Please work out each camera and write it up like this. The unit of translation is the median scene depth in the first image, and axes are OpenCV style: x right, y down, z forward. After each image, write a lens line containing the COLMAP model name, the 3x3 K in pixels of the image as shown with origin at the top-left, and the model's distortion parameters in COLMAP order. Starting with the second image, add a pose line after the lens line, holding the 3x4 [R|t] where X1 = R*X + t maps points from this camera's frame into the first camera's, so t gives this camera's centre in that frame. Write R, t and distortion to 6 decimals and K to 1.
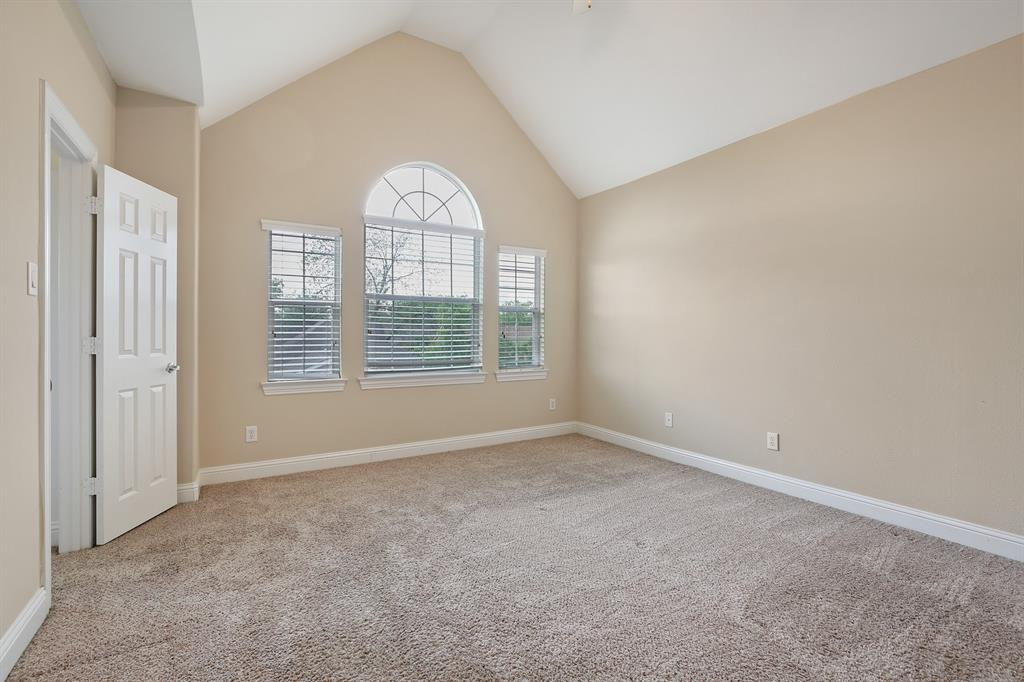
lens RADIAL K [[467.1, 0, 519.3], [0, 467.1, 325.6], [0, 0, 1]] dist [-0.014839, 0.001292]
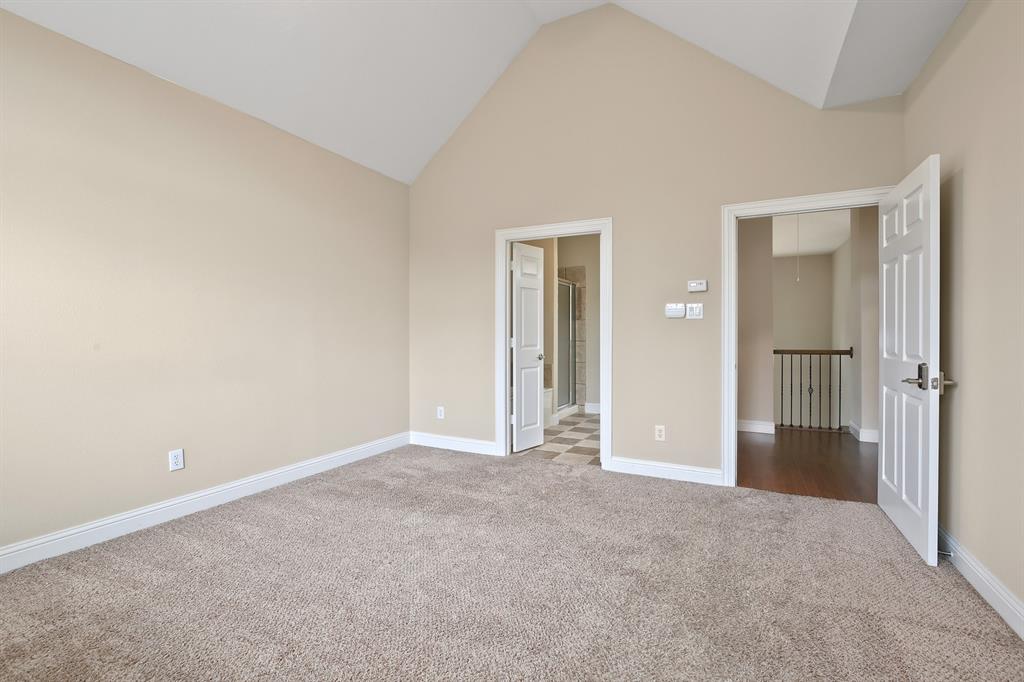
lens RADIAL K [[467.1, 0, 517.1], [0, 467.1, 341.4], [0, 0, 1]] dist [-0.014839, 0.001292]
pose [[-0.516828, -0.022998, 0.855780, -0.429169], [-0.018590, 0.999705, 0.015639, 0.013011], [-0.855887, -0.007827, -0.517103, 0.834944]]
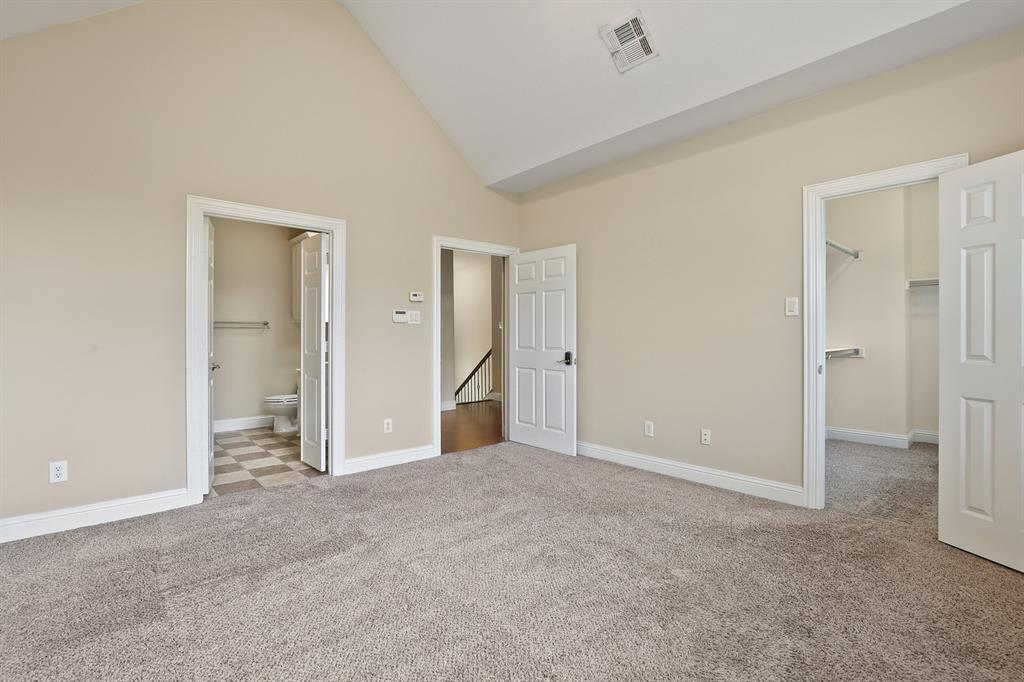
lens RADIAL K [[467.1, 0, 511.8], [0, 467.1, 339.4], [0, 0, 1]] dist [-0.014839, 0.001292]
pose [[-0.986776, -0.005654, -0.161989, 0.132551], [-0.003993, 0.999936, -0.010581, 0.023926], [0.162038, -0.009794, -0.986736, 1.183599]]
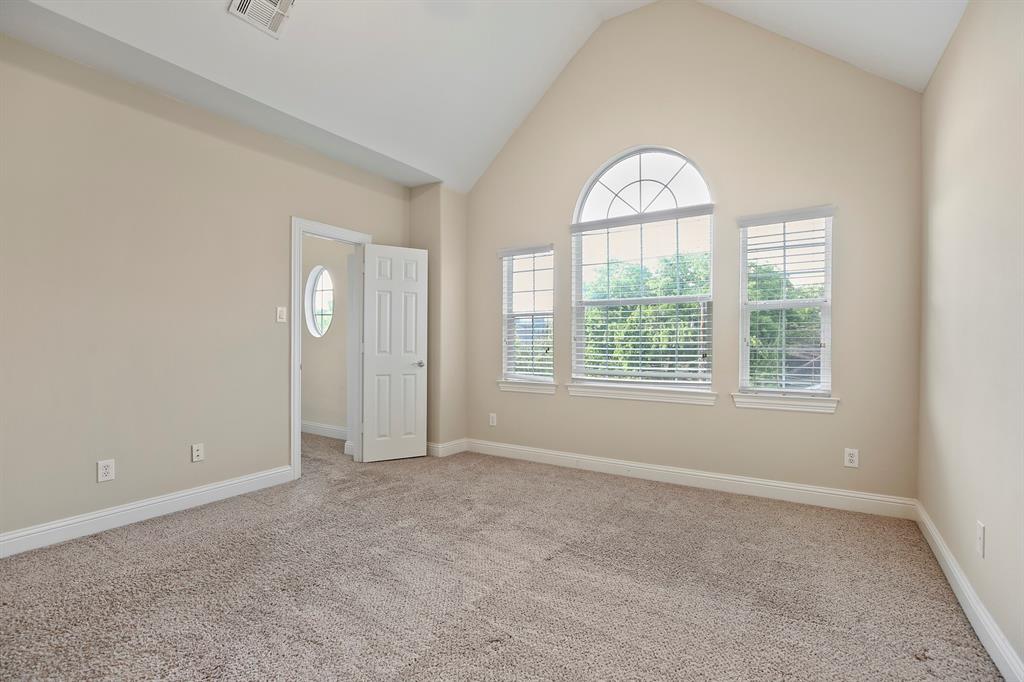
lens RADIAL K [[467.1, 0, 517.0], [0, 467.1, 339.7], [0, 0, 1]] dist [-0.014839, 0.001292]
pose [[0.426846, -0.010855, -0.904259, 0.585118], [0.013559, 0.999892, -0.005603, 0.019672], [0.904223, -0.009869, 0.426947, 0.488129]]
